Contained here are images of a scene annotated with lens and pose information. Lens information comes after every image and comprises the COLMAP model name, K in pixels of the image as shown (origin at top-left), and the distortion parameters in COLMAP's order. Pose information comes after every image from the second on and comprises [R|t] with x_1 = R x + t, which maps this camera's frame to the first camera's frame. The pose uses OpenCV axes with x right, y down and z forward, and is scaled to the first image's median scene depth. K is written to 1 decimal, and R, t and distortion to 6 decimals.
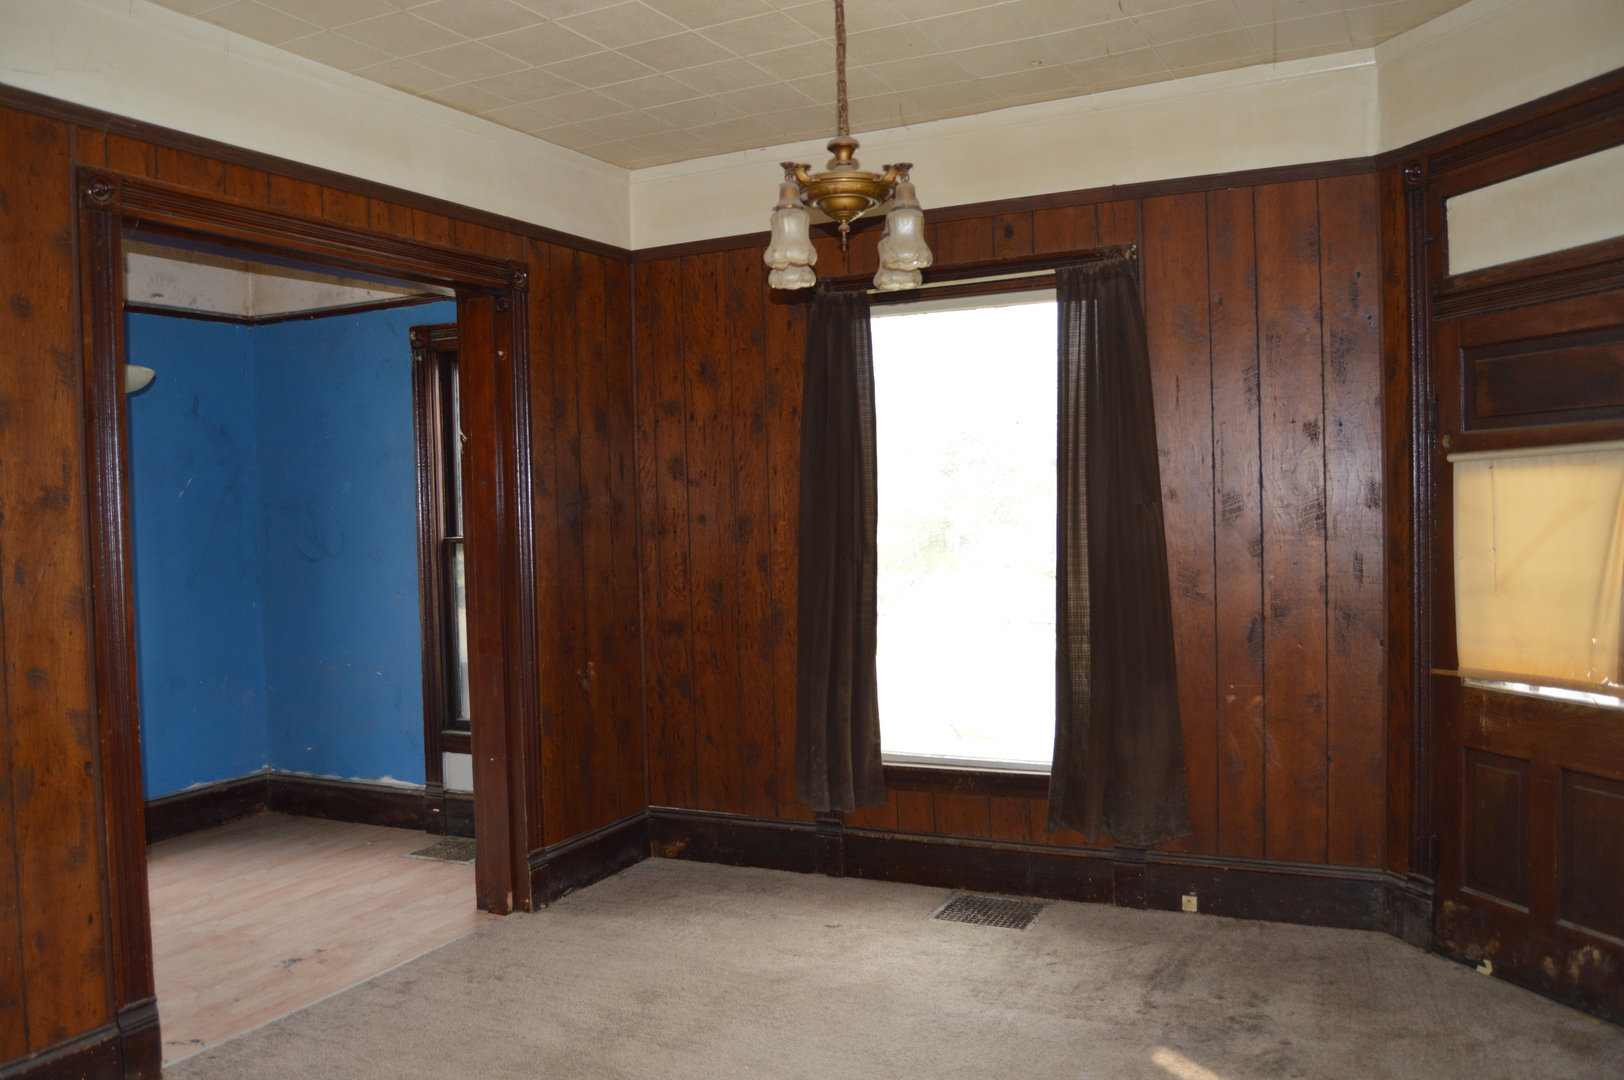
lens RADIAL K [[1319.2, 0, 812.0], [0, 1319.2, 540.0], [0, 0, 1]] dist [-0.086103, 0.038595]
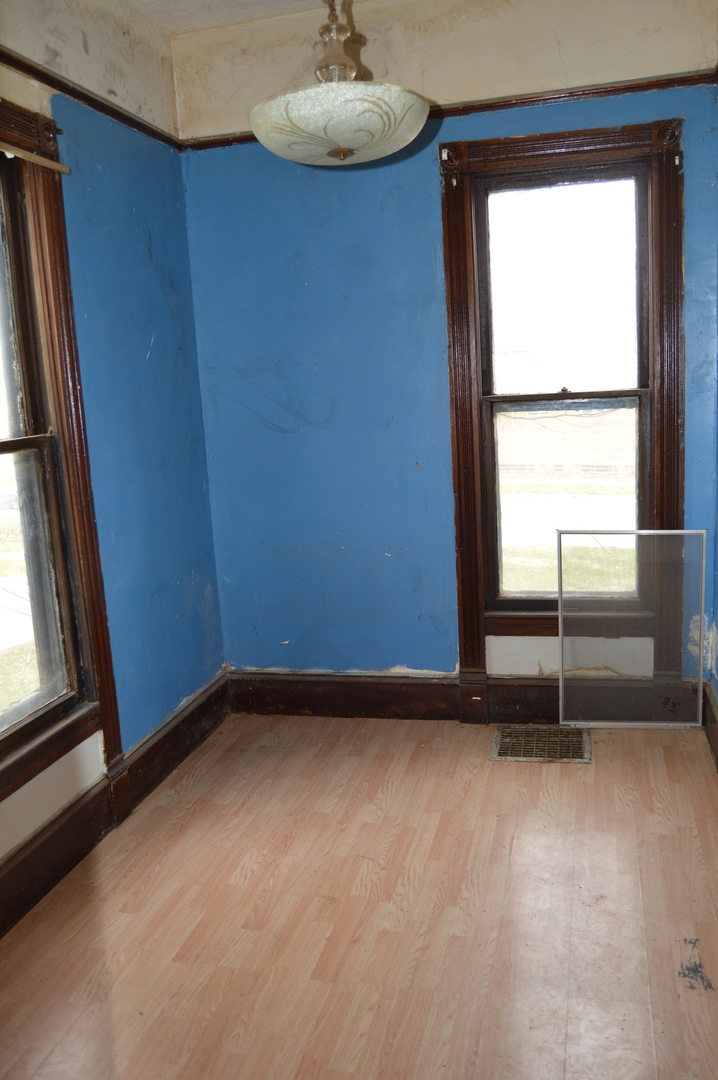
lens RADIAL K [[877.3, 0, 359.0], [0, 877.3, 540.0], [0, 0, 1]] dist [-0.086103, 0.038595]
pose [[0.975200, -0.074019, 0.208583, -0.476088], [0.042493, 0.987503, 0.151761, 0.000877], [-0.217210, -0.139134, 0.966158, 0.430744]]
